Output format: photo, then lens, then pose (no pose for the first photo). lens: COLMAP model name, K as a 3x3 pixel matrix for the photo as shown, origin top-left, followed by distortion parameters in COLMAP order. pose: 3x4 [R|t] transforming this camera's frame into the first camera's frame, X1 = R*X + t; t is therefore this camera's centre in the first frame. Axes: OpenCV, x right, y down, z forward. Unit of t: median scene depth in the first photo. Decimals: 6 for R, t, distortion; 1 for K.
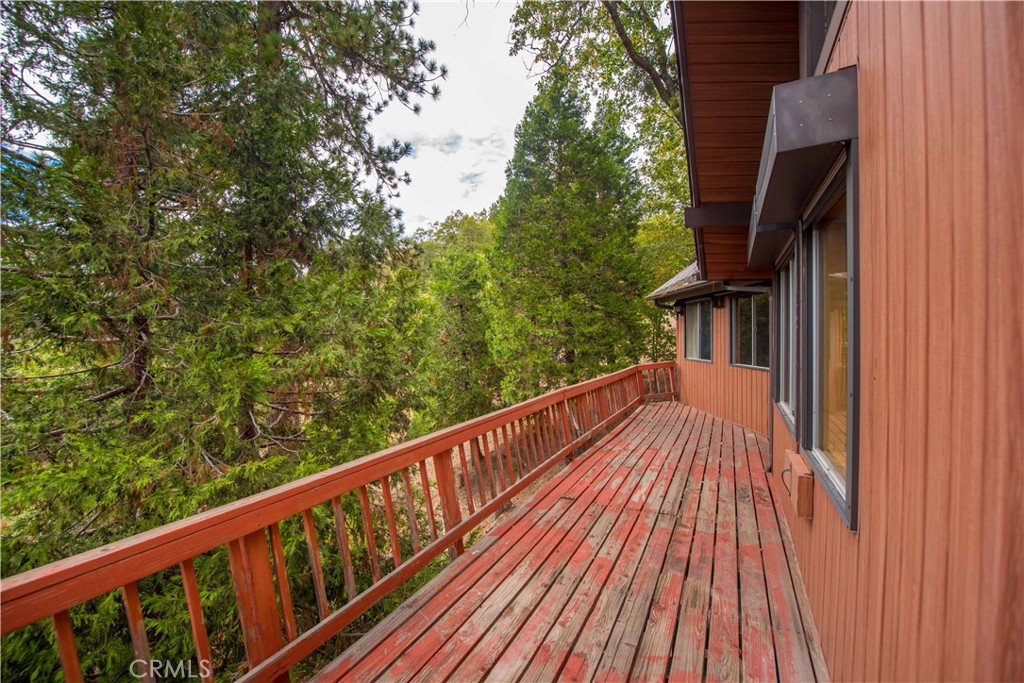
lens RADIAL K [[407.4, 0, 513.6], [0, 407.4, 344.7], [0, 0, 1]] dist [-0.016801, -0.002551]
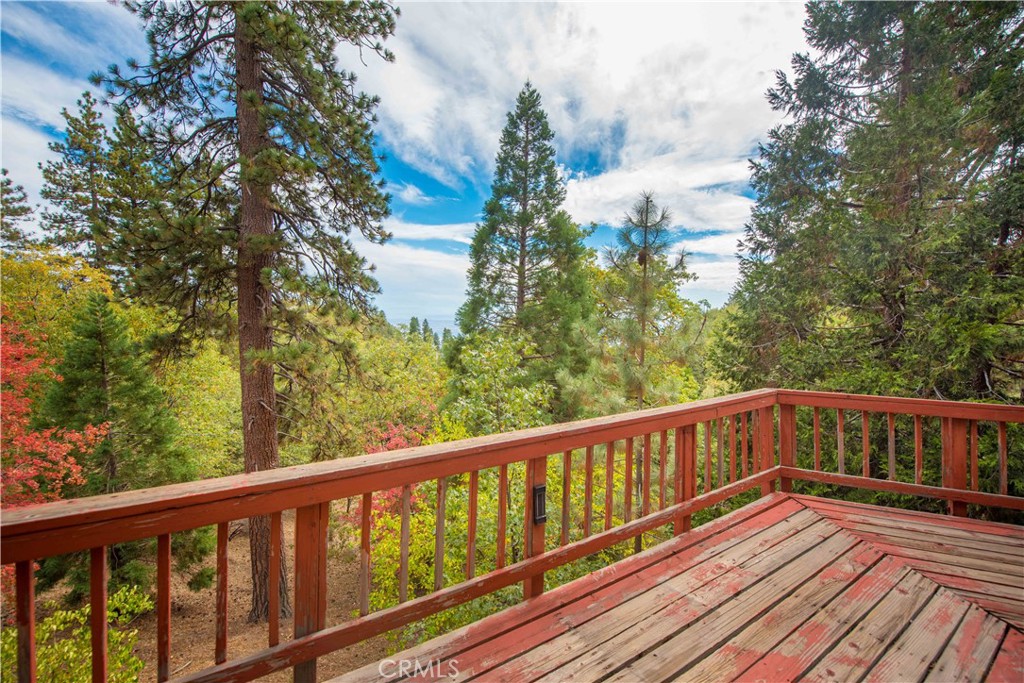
lens RADIAL K [[417.6, 0, 512.0], [0, 417.6, 341.5], [0, 0, 1]] dist [-0.015101, -0.000060]
pose [[0.090853, 0.103520, -0.990469, 0.566532], [-0.035063, 0.994298, 0.100704, 0.008034], [0.995247, 0.025580, 0.093964, -0.696001]]
